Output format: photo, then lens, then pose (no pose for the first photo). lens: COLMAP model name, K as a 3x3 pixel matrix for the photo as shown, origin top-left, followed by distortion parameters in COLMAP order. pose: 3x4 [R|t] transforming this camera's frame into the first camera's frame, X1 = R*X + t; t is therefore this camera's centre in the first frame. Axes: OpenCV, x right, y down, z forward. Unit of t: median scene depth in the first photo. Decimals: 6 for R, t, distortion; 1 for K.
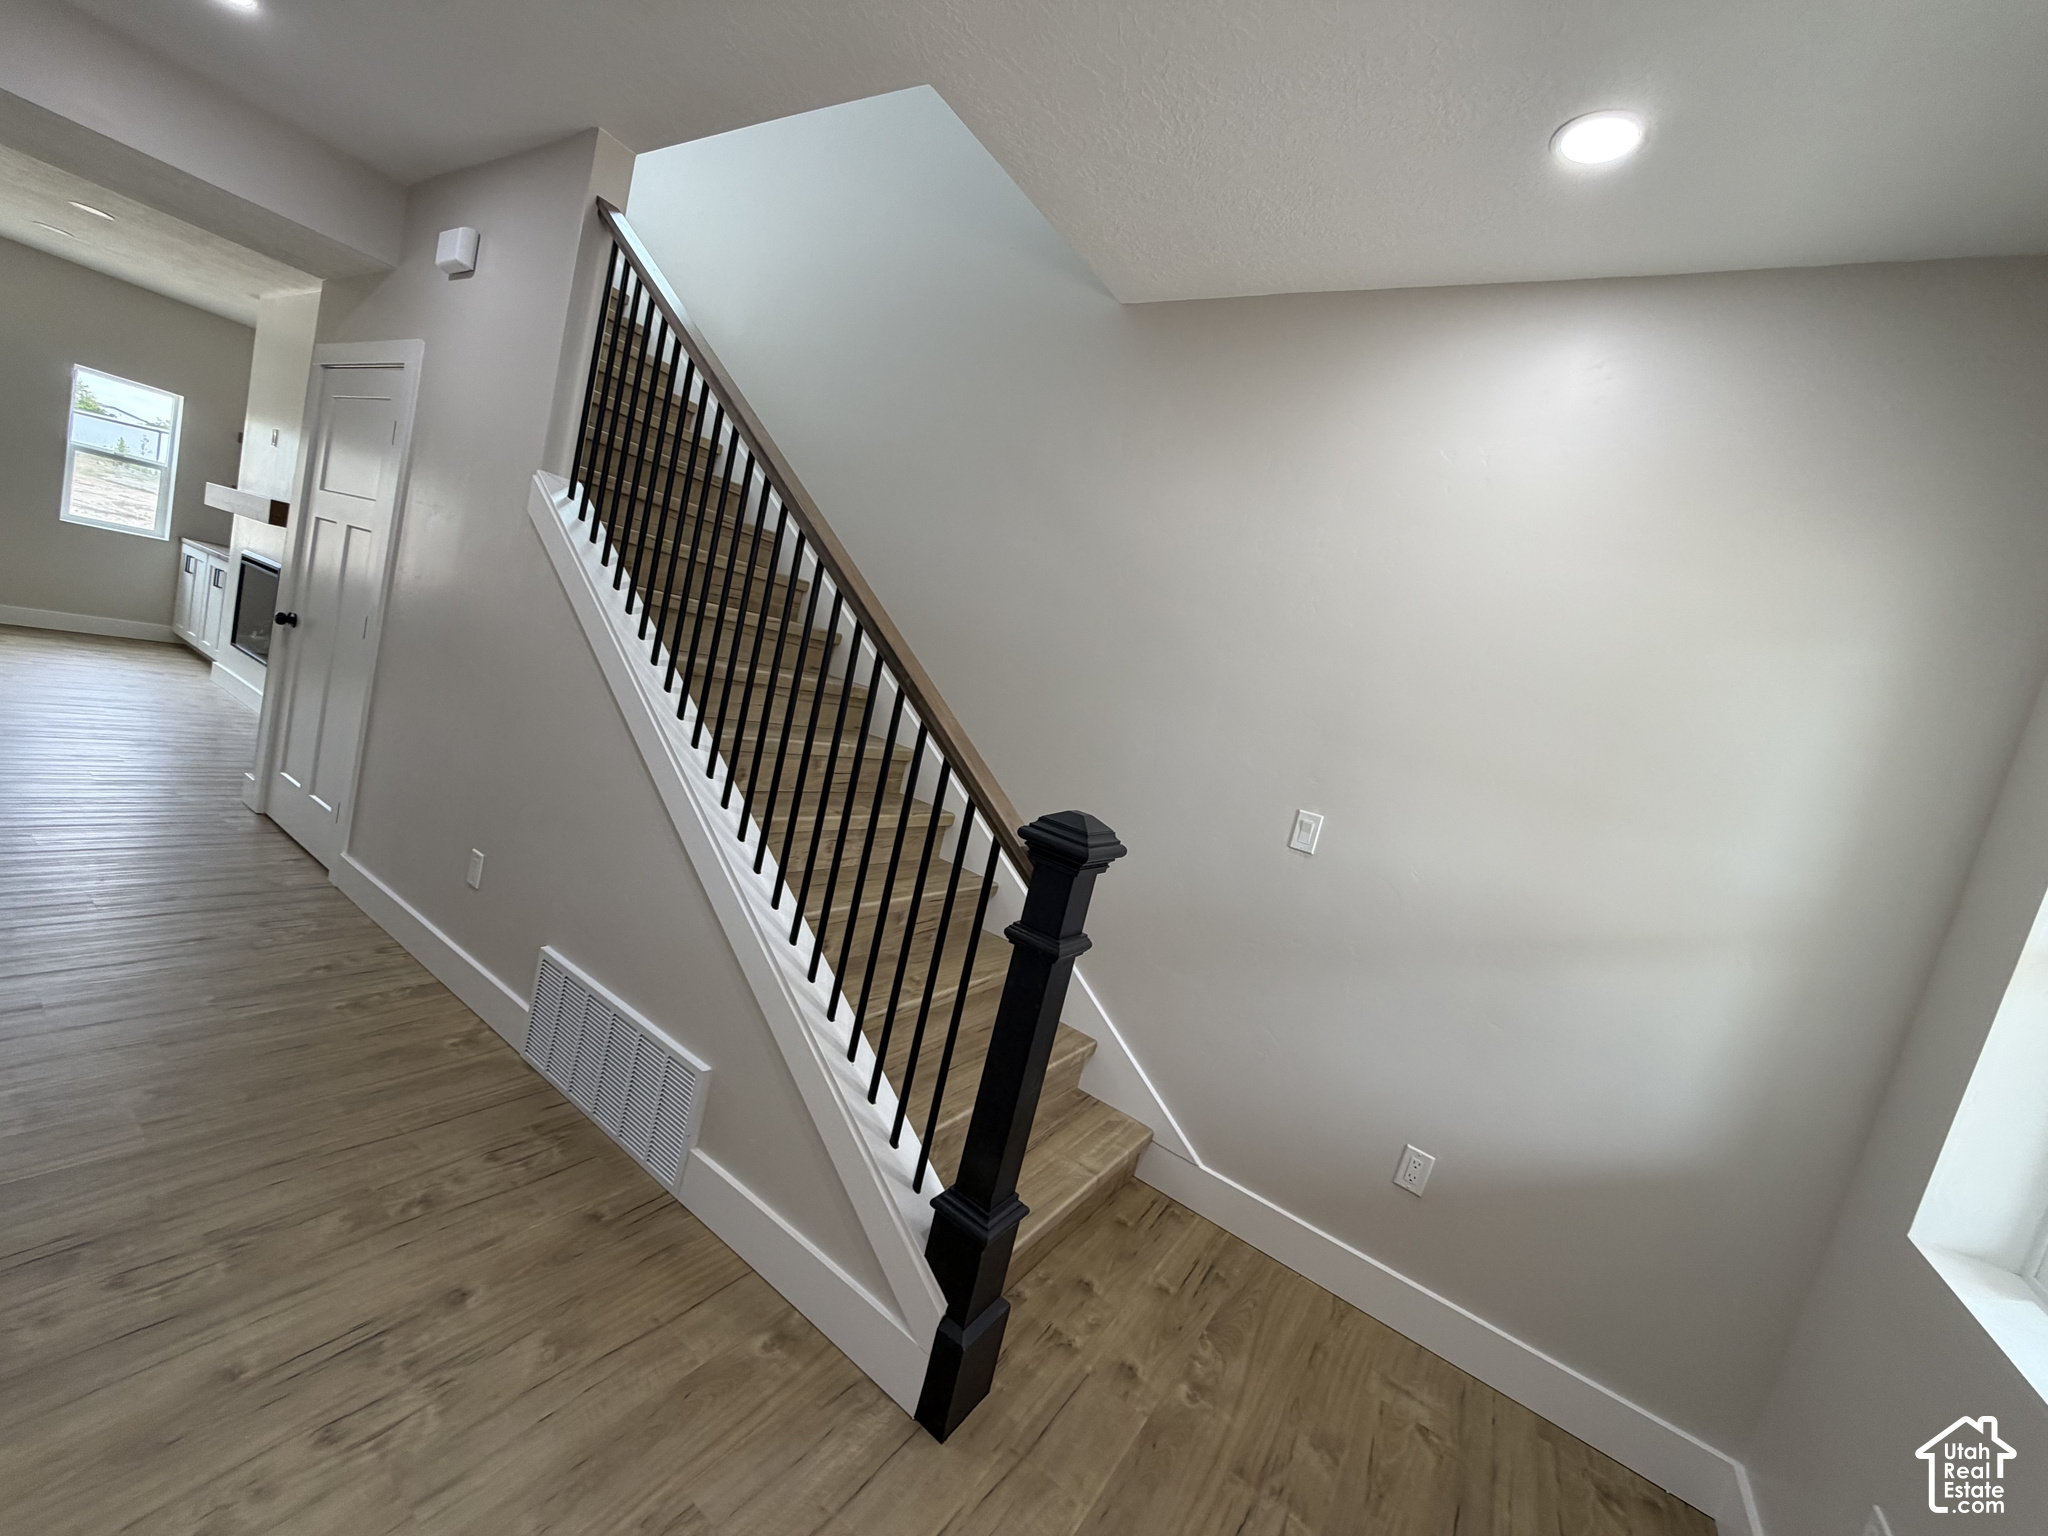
lens RADIAL K [[814.1, 0, 1042.5], [0, 814.1, 711.8], [0, 0, 1]] dist [-0.000502, 0.000093]
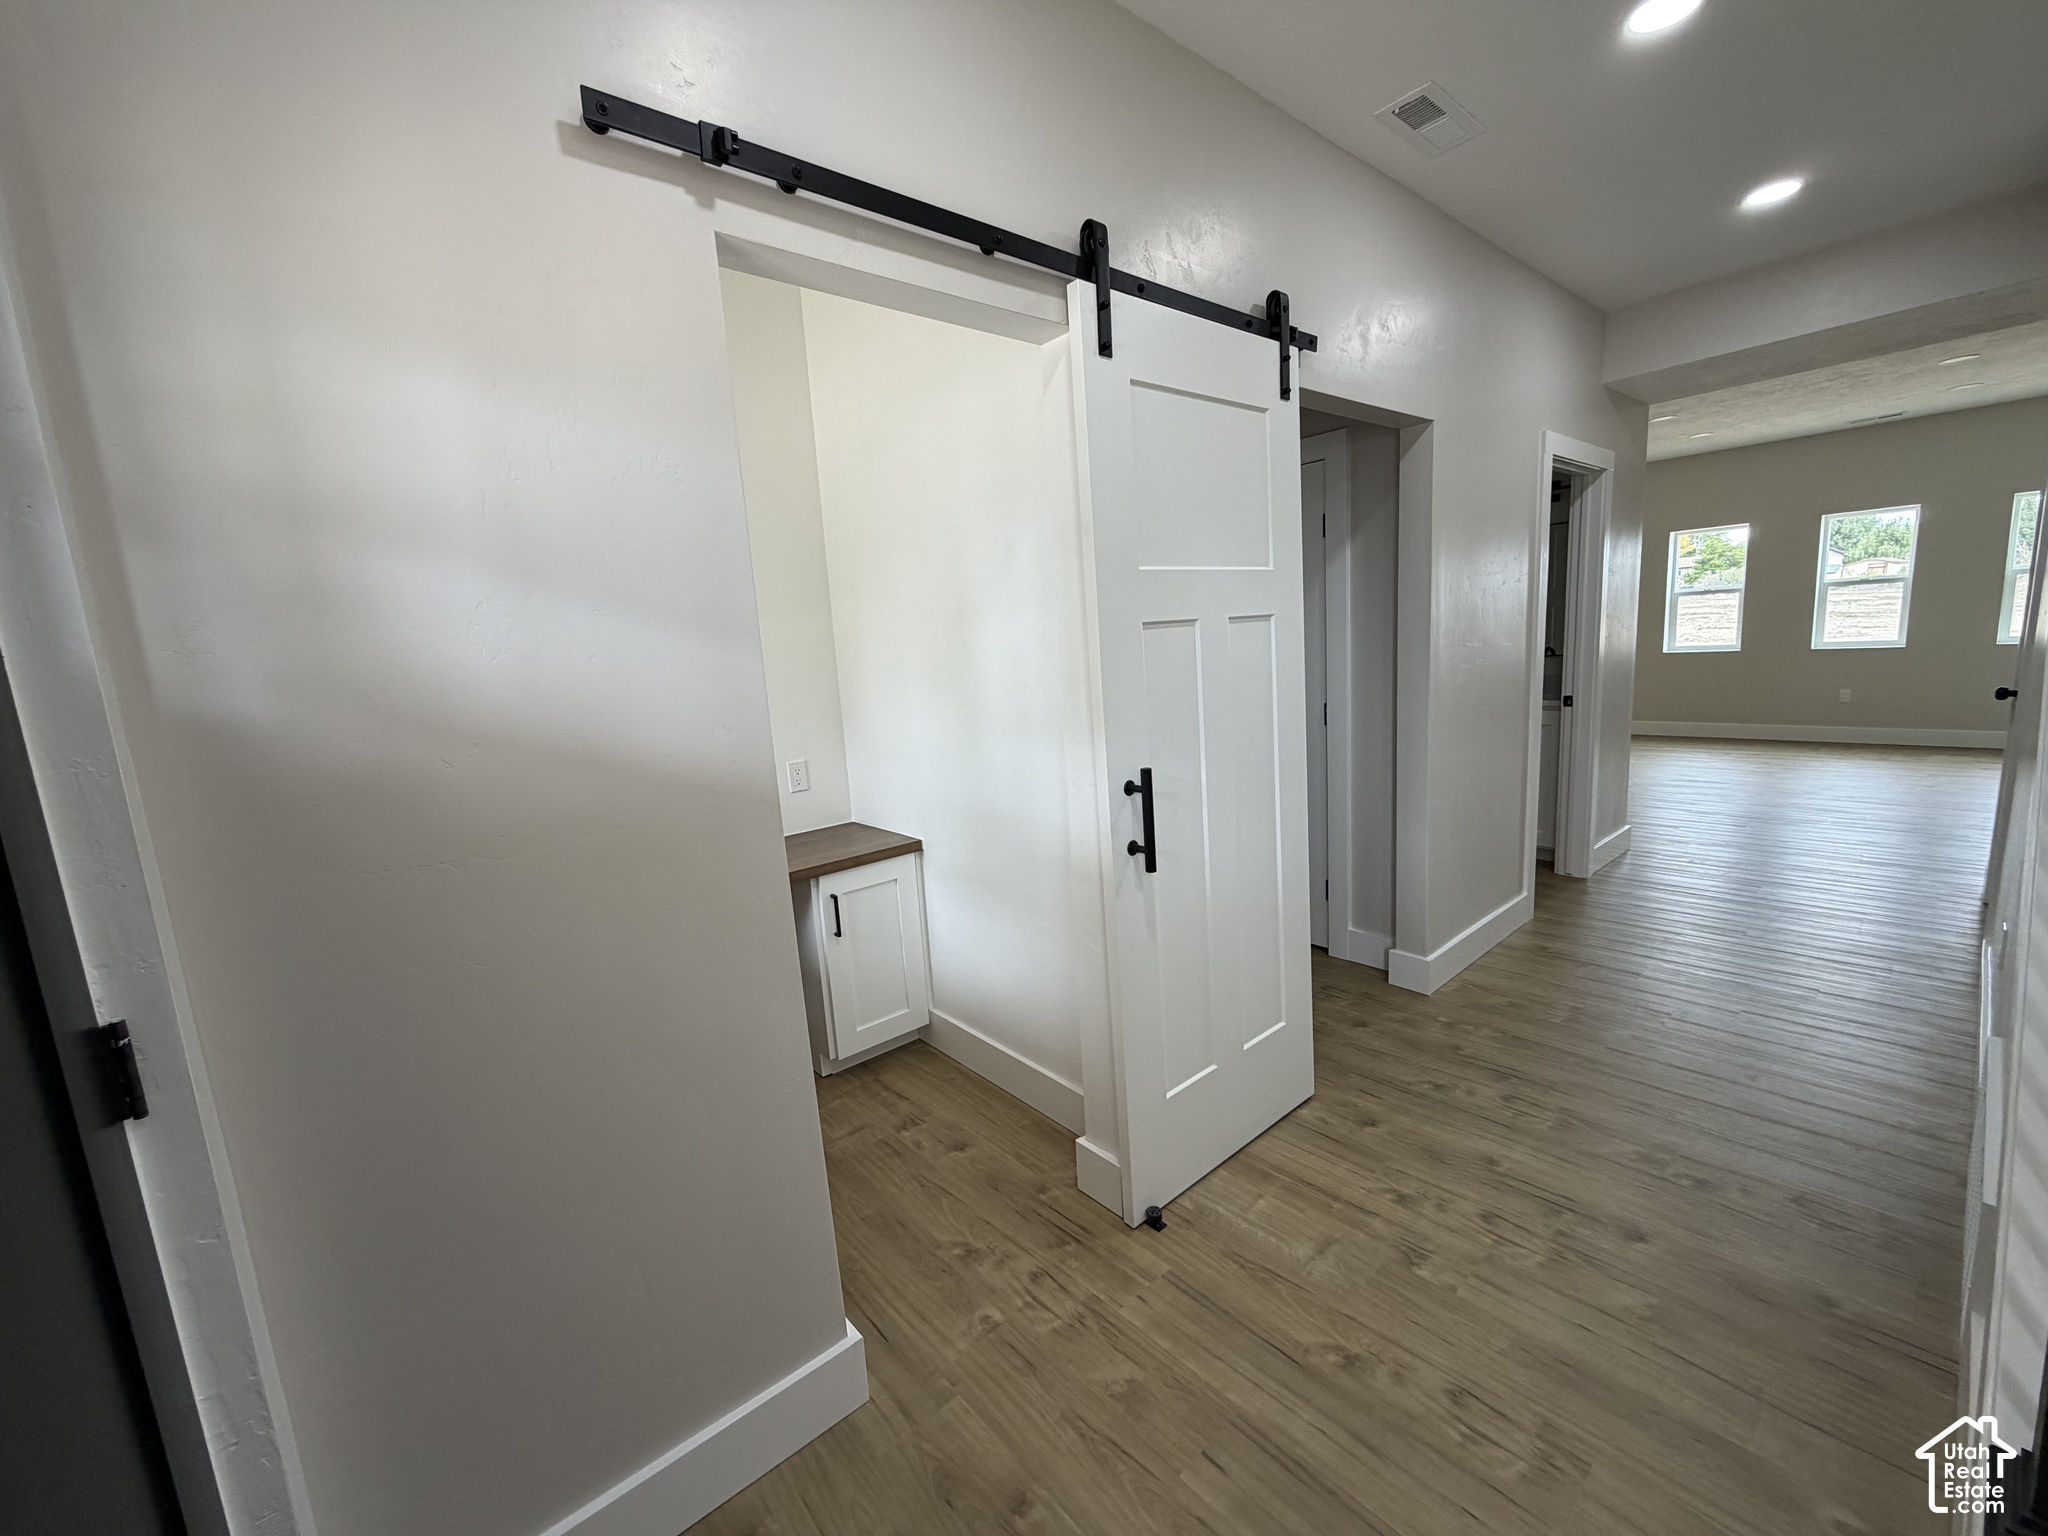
lens RADIAL K [[814.1, 0, 1018.1], [0, 814.1, 766.7], [0, 0, 1]] dist [-0.000502, 0.000093]
pose [[-0.305545, -0.074531, -0.949256, 0.747285], [-0.045426, 0.996938, -0.063653, 0.204983], [0.951093, 0.023672, -0.307995, 0.584920]]
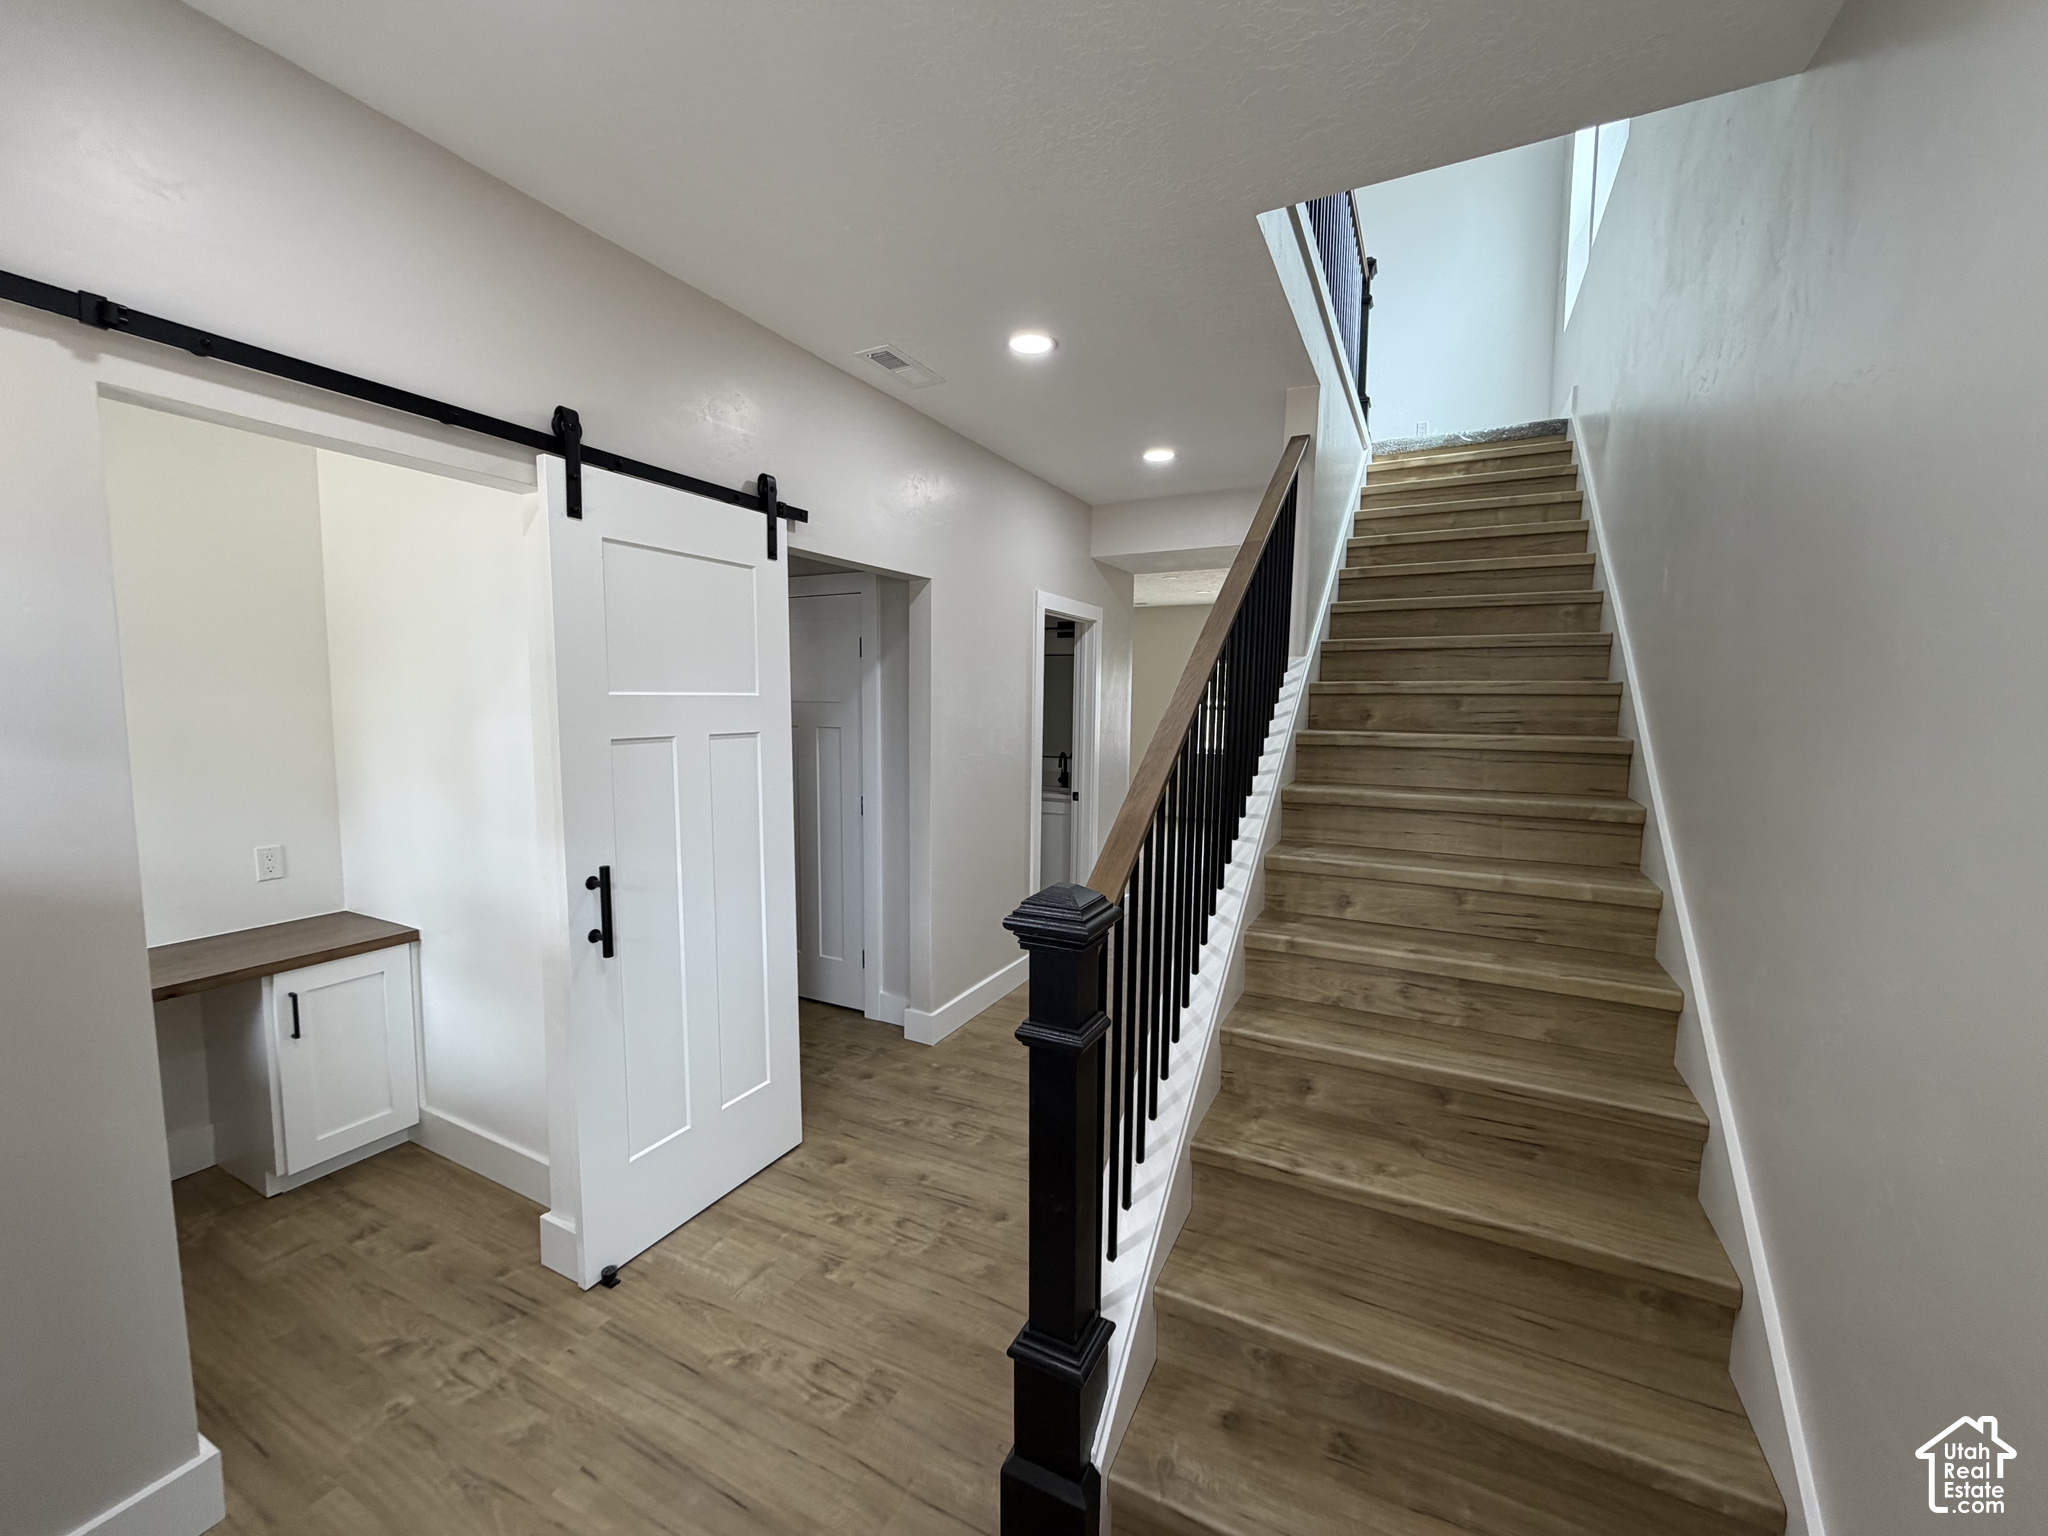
lens RADIAL K [[814.1, 0, 1017.4], [0, 814.1, 767.8], [0, 0, 1]] dist [-0.000502, 0.000093]
pose [[0.086999, -0.154956, -0.984083, 1.006560], [-0.027532, 0.987077, -0.157862, 0.155111], [0.995828, 0.040827, 0.081608, 0.987518]]
